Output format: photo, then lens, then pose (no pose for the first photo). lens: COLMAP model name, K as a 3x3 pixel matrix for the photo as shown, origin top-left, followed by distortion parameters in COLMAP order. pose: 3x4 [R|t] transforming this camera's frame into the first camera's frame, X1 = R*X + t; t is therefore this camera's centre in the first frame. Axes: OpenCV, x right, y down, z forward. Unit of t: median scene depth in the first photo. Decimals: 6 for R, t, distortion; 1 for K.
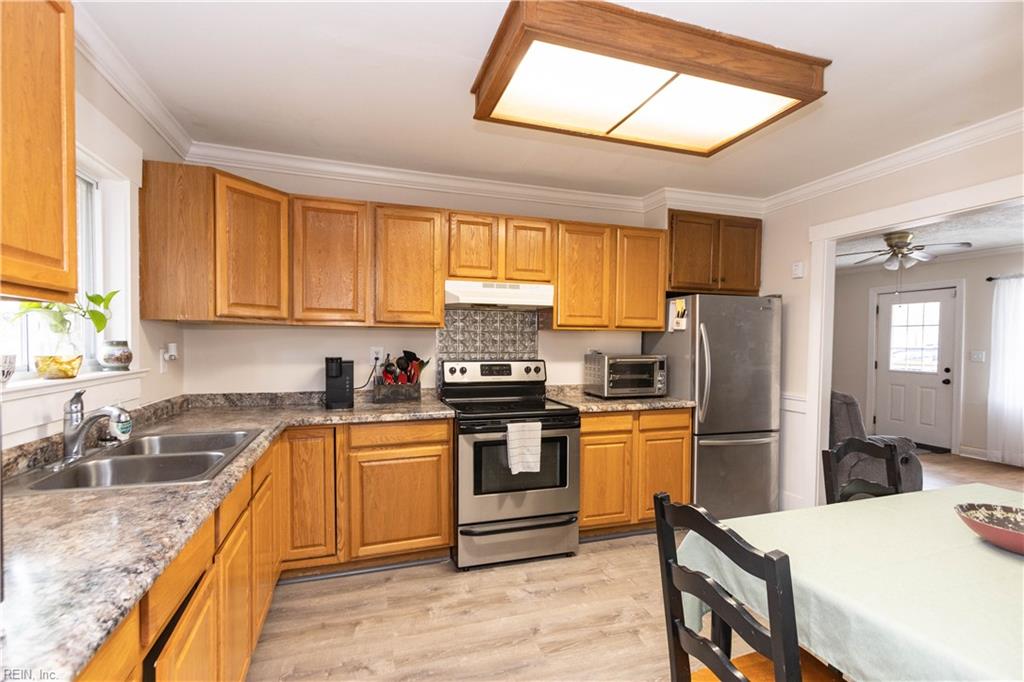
lens RADIAL K [[469.1, 0, 511.3], [0, 469.1, 348.9], [0, 0, 1]] dist [-0.001032, -0.000344]
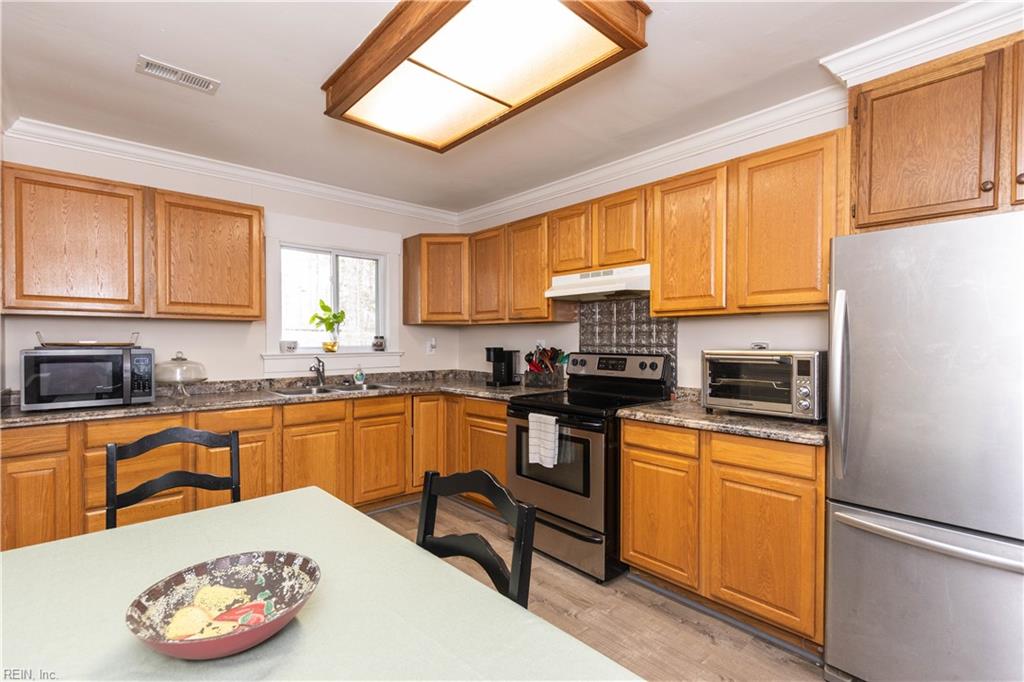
lens RADIAL K [[469.1, 0, 509.6], [0, 469.1, 342.5], [0, 0, 1]] dist [-0.001032, -0.000344]
pose [[0.396021, -0.003107, -0.918236, 0.789505], [-0.011978, 0.999892, -0.008550, 0.013749], [0.918163, 0.014384, 0.395941, 0.474865]]
